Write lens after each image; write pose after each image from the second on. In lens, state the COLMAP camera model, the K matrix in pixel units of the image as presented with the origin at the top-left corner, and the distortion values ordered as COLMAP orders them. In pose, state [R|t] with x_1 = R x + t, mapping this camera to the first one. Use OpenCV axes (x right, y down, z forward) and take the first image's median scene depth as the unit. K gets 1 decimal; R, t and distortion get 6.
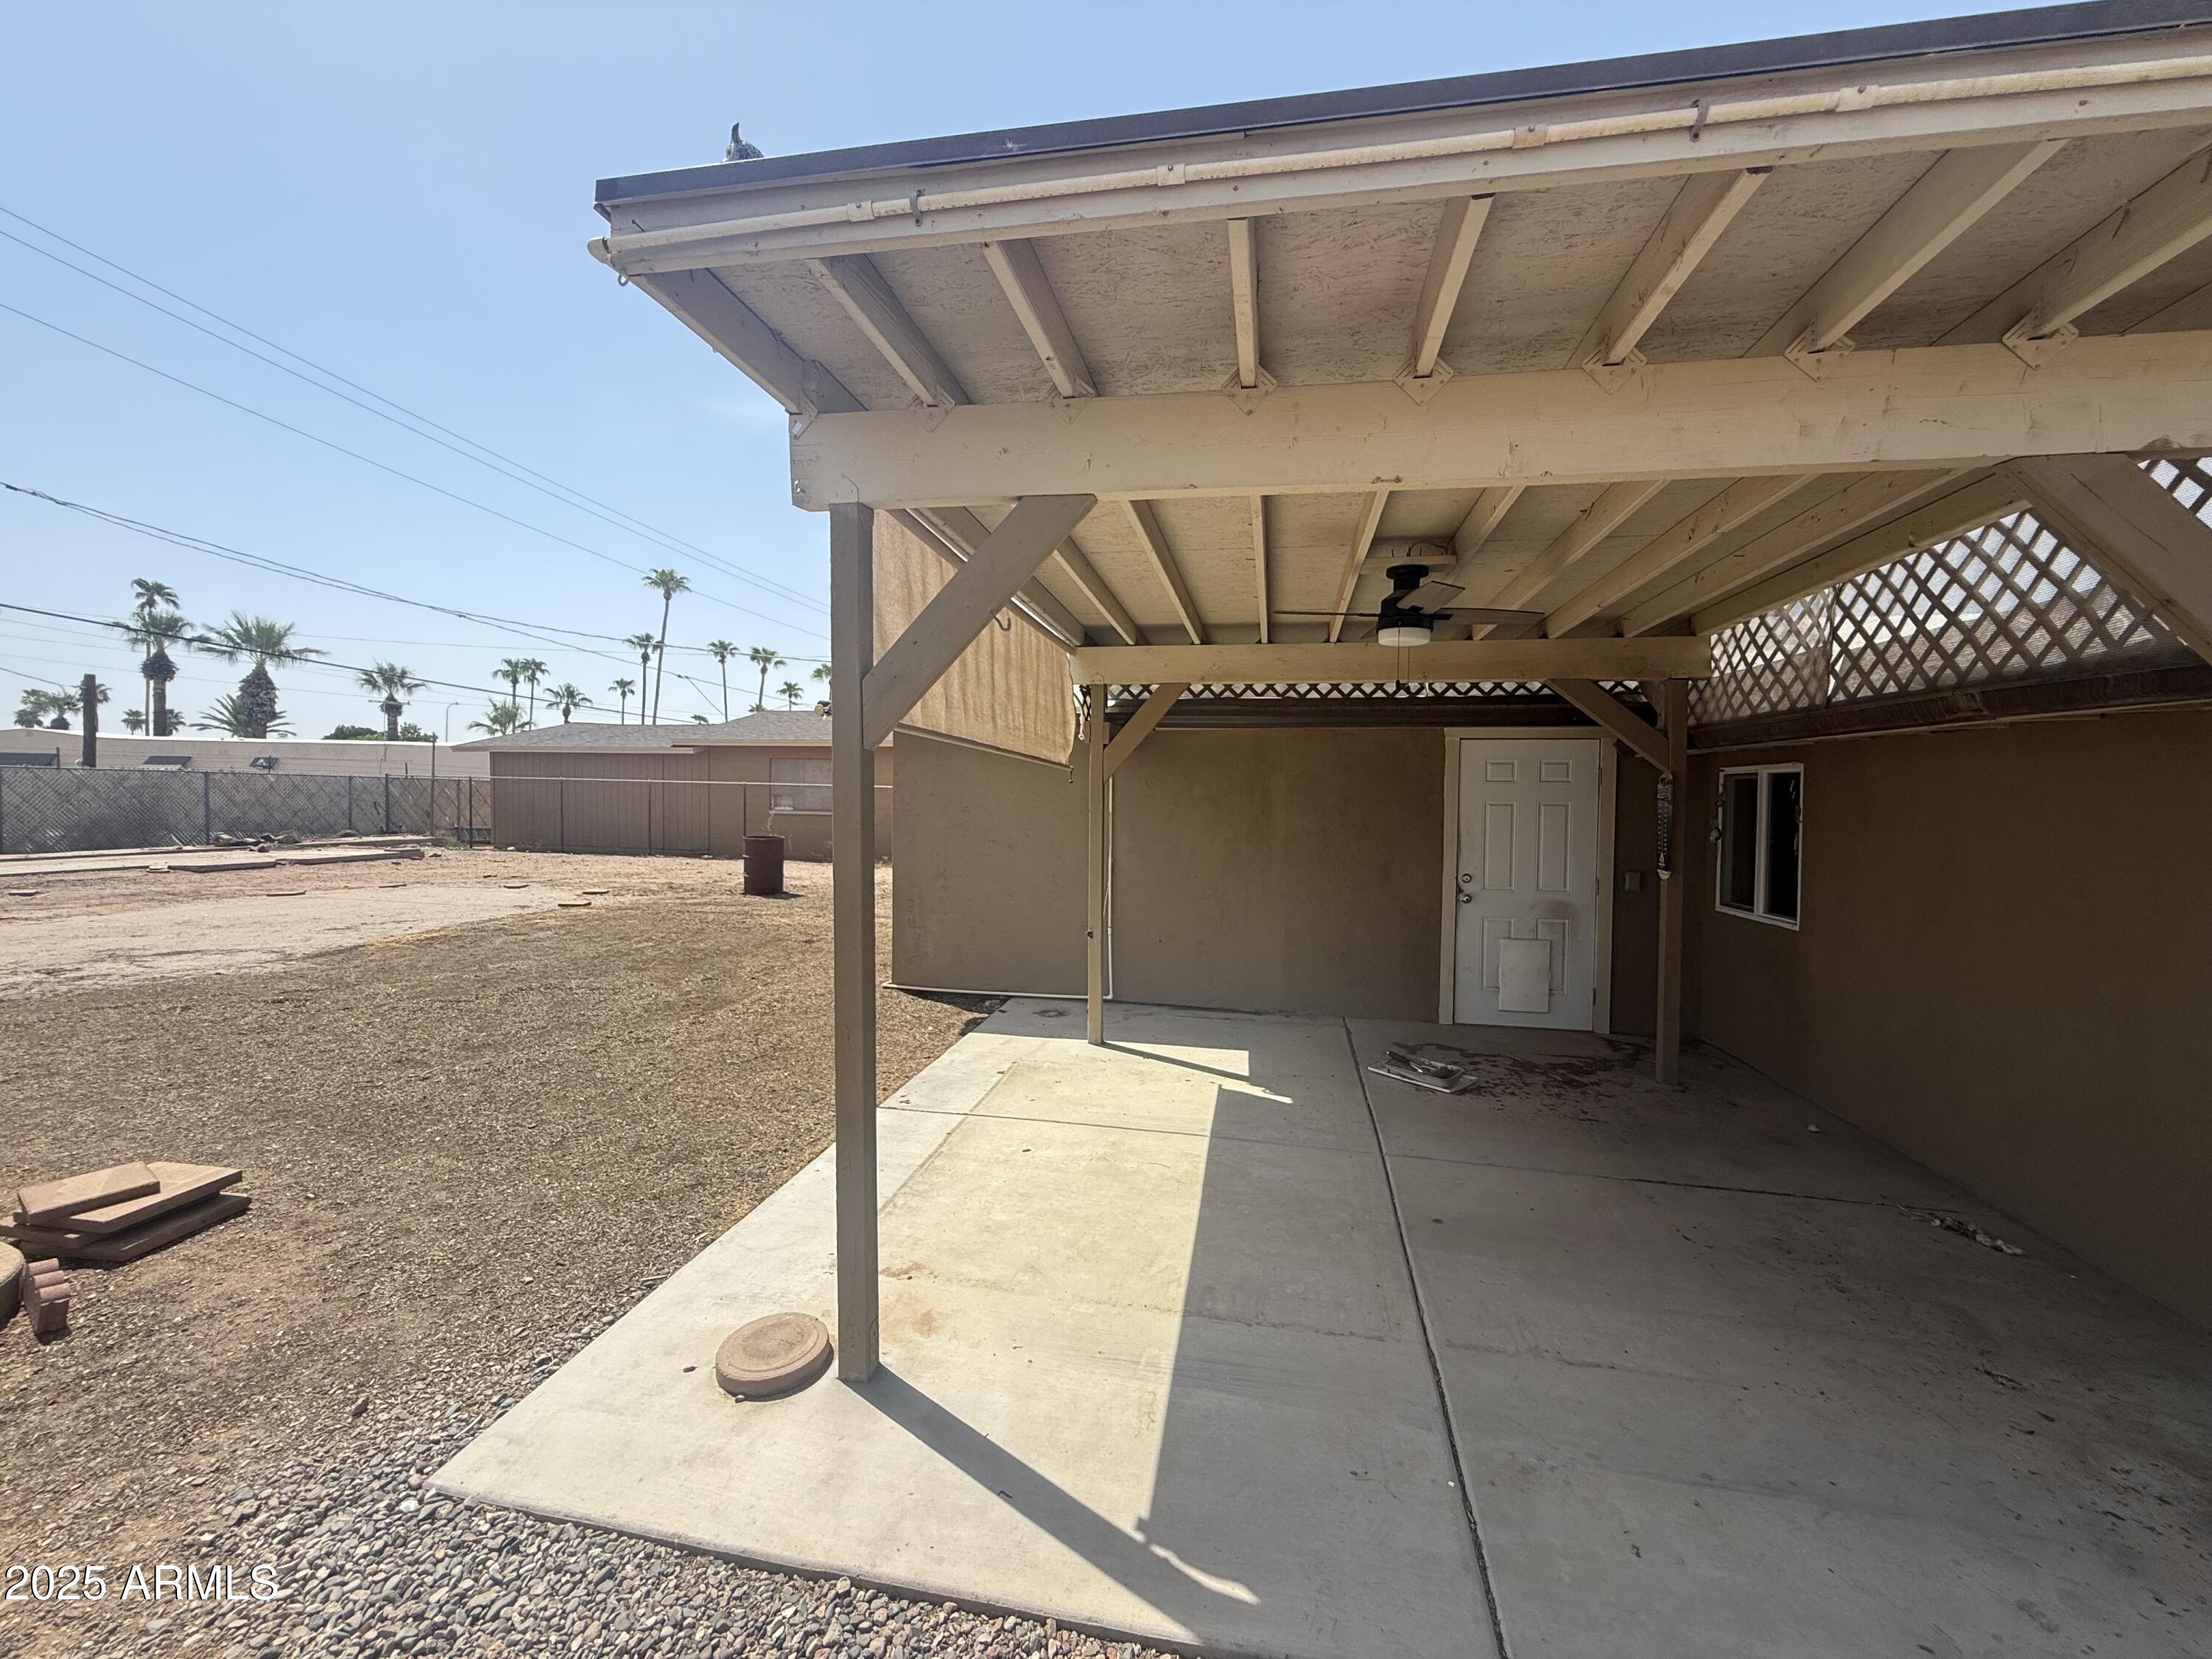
lens RADIAL K [[881.3, 0, 1106.6], [0, 881.3, 827.6], [0, 0, 1]] dist [0.000629, -0.000038]
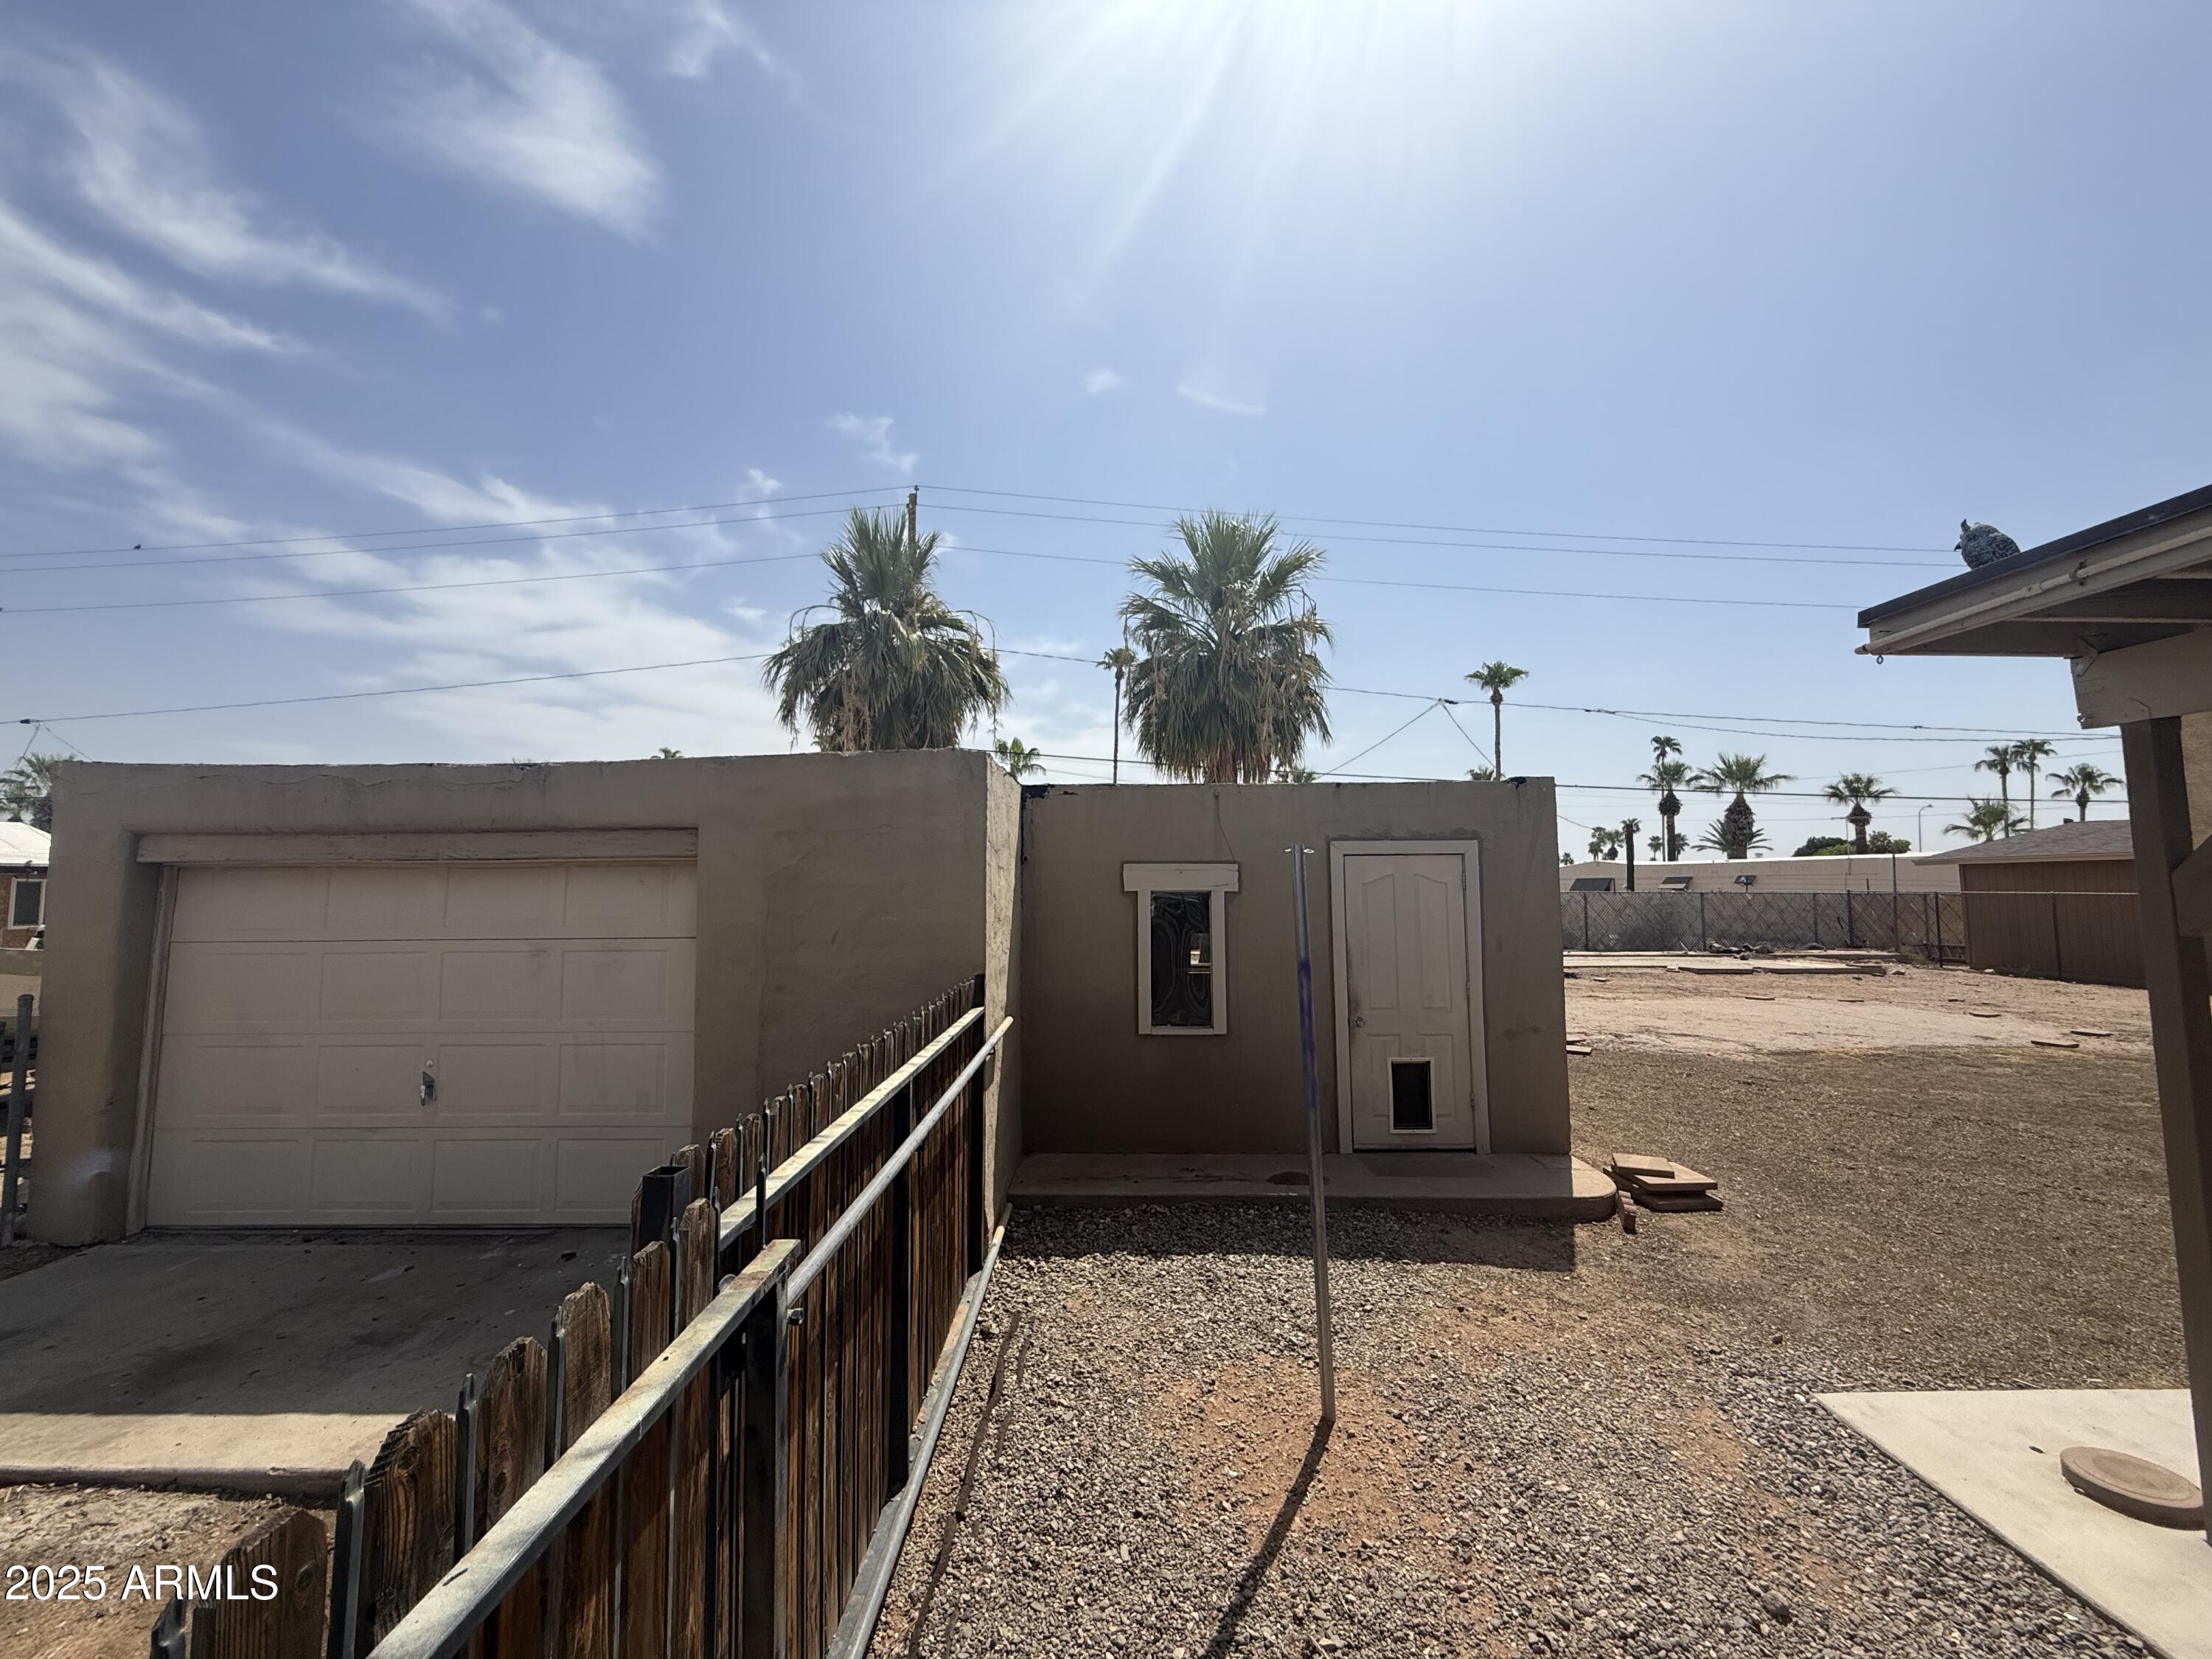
lens RADIAL K [[881.3, 0, 1093.9], [0, 881.3, 826.1], [0, 0, 1]] dist [0.000629, -0.000038]
pose [[0.168862, -0.088503, -0.981658, 0.200988], [-0.030800, 0.995000, -0.095004, -0.027447], [0.985158, 0.046278, 0.165292, -0.178879]]
